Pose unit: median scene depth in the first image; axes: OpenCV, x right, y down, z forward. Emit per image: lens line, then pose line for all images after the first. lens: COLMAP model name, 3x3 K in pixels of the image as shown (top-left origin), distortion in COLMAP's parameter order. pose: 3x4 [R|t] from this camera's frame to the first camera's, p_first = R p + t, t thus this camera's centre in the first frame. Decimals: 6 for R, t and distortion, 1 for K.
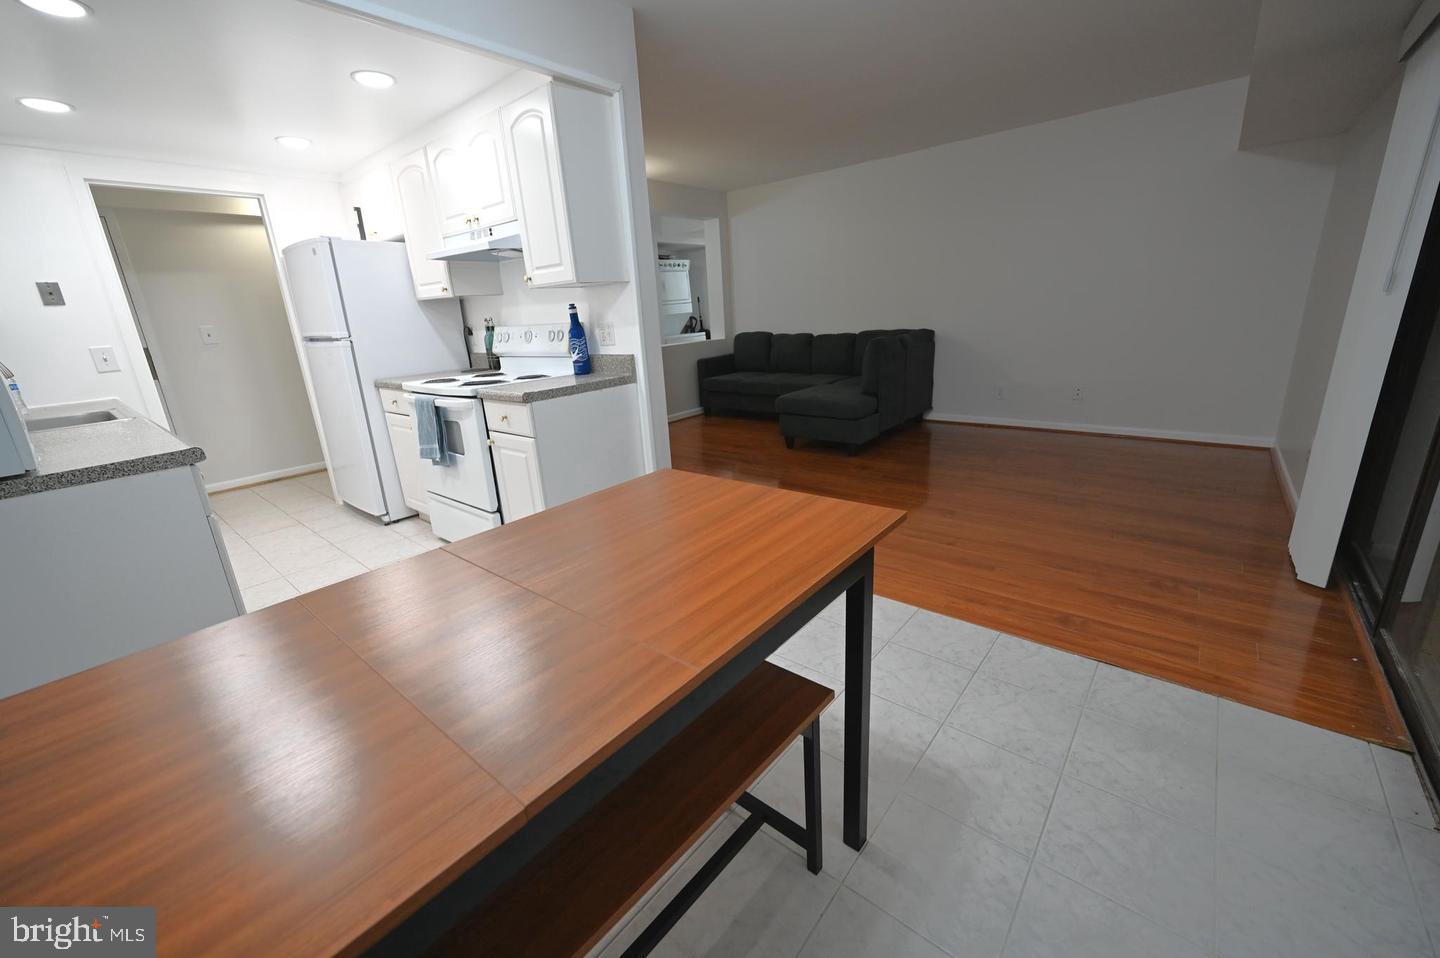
lens RADIAL K [[565.9, 0, 716.5], [0, 565.9, 482.9], [0, 0, 1]] dist [0.001666, 0.000125]
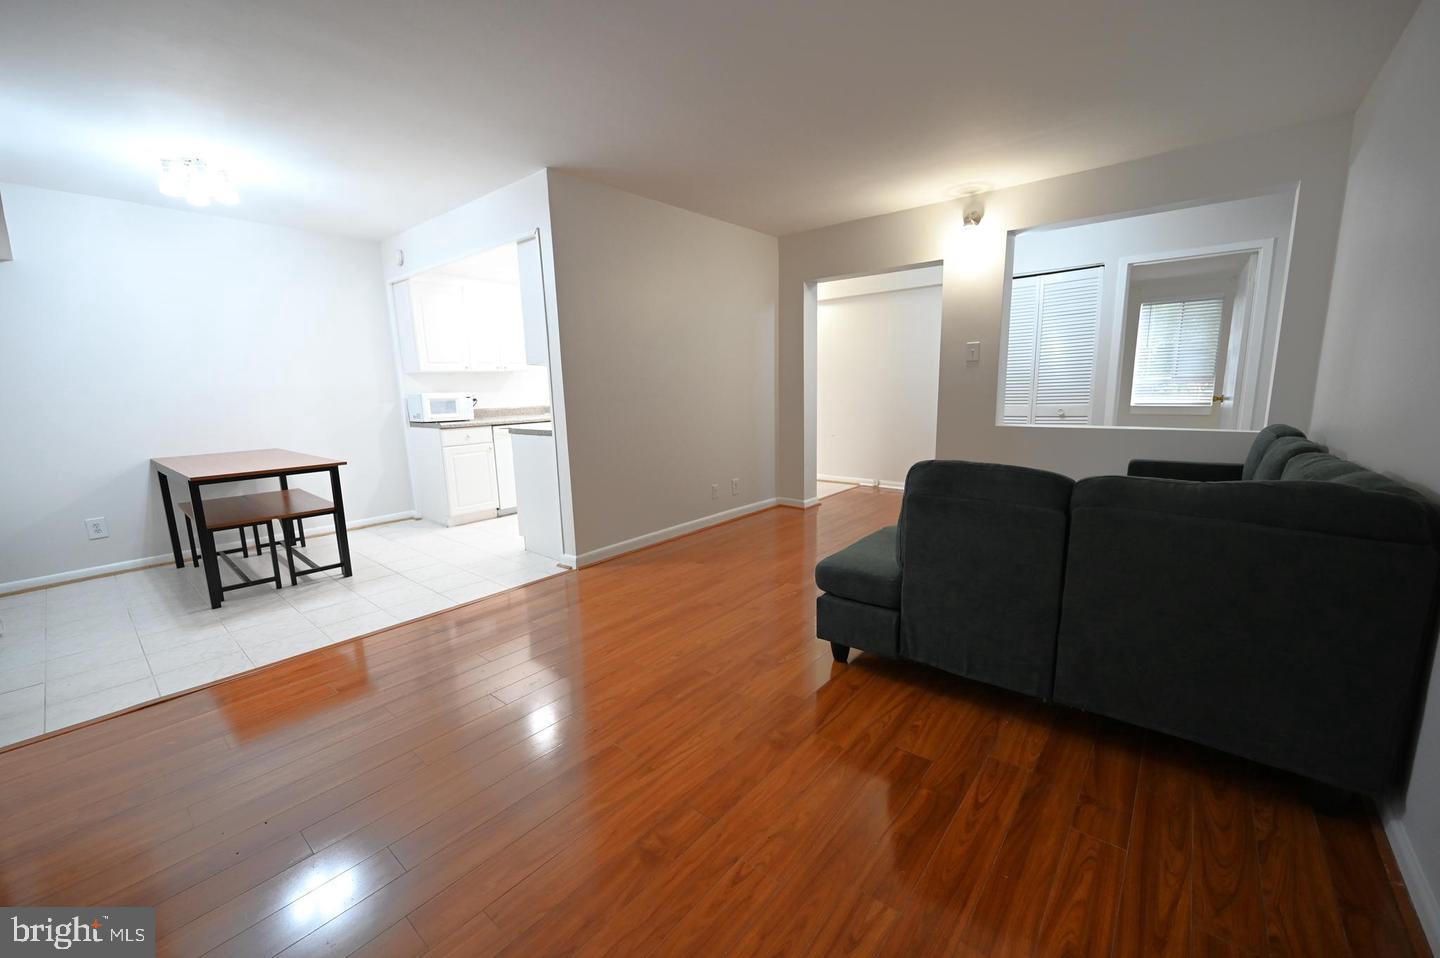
lens RADIAL K [[565.9, 0, 716.5], [0, 565.9, 482.9], [0, 0, 1]] dist [0.001666, 0.000125]
pose [[-0.003264, 0.227805, -0.973701, 1.130775], [-0.270336, 0.937250, 0.220183, -0.451980], [0.962761, 0.263945, 0.058525, 1.265850]]
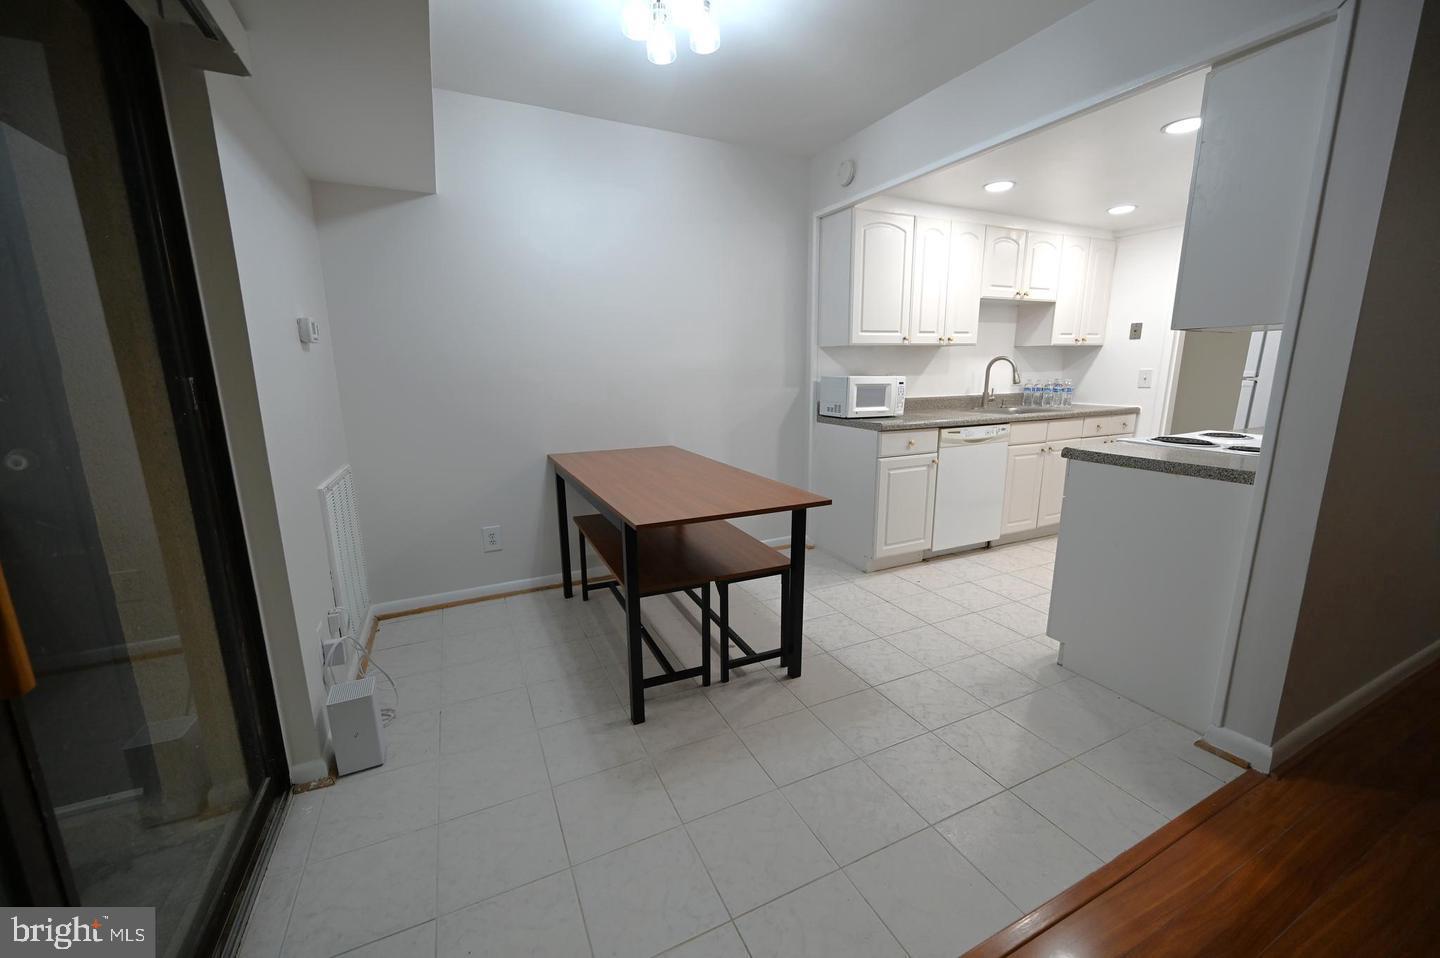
lens RADIAL K [[563.9, 0, 728.6], [0, 563.9, 481.4], [0, 0, 1]] dist [0.001076, 0.000126]
pose [[-0.402341, 0.242542, -0.882777, 0.604198], [-0.242116, 0.901744, 0.358102, -0.252837], [0.882894, 0.357814, -0.304086, 0.659004]]
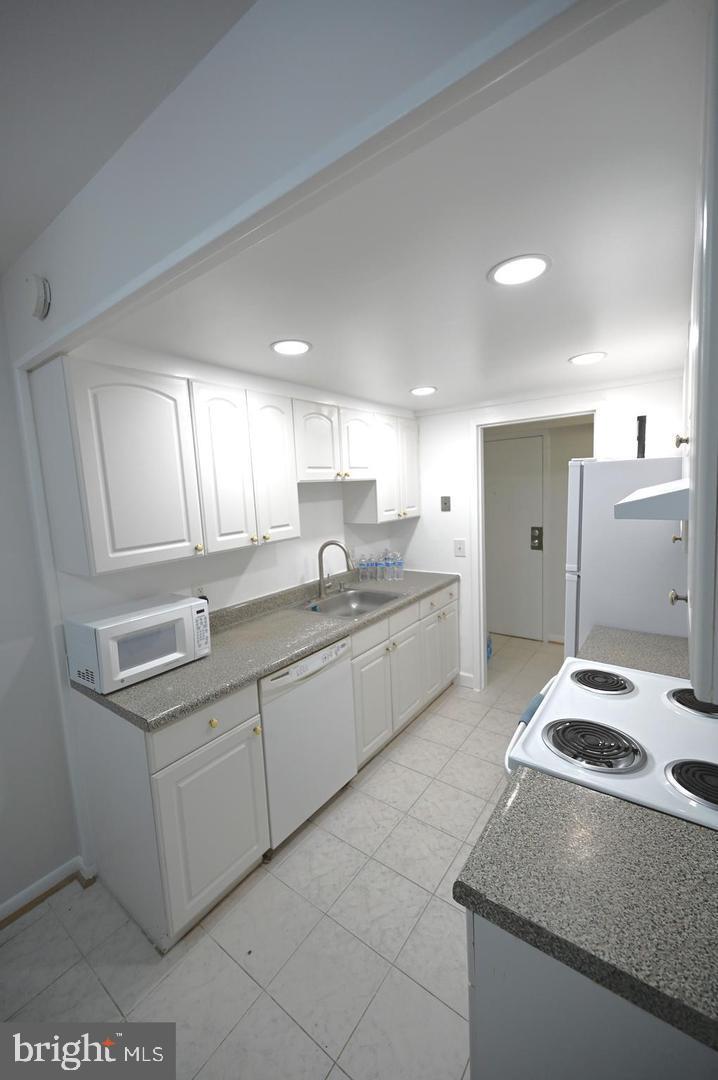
lens RADIAL K [[422.9, 0, 355.5], [0, 422.9, 537.2], [0, 0, 1]] dist [0.001076, 0.000126]
pose [[0.058214, 0.165329, -0.984519, -0.058516], [-0.249451, 0.957316, 0.146011, -0.354344], [0.966636, 0.237089, 0.096970, 0.678172]]
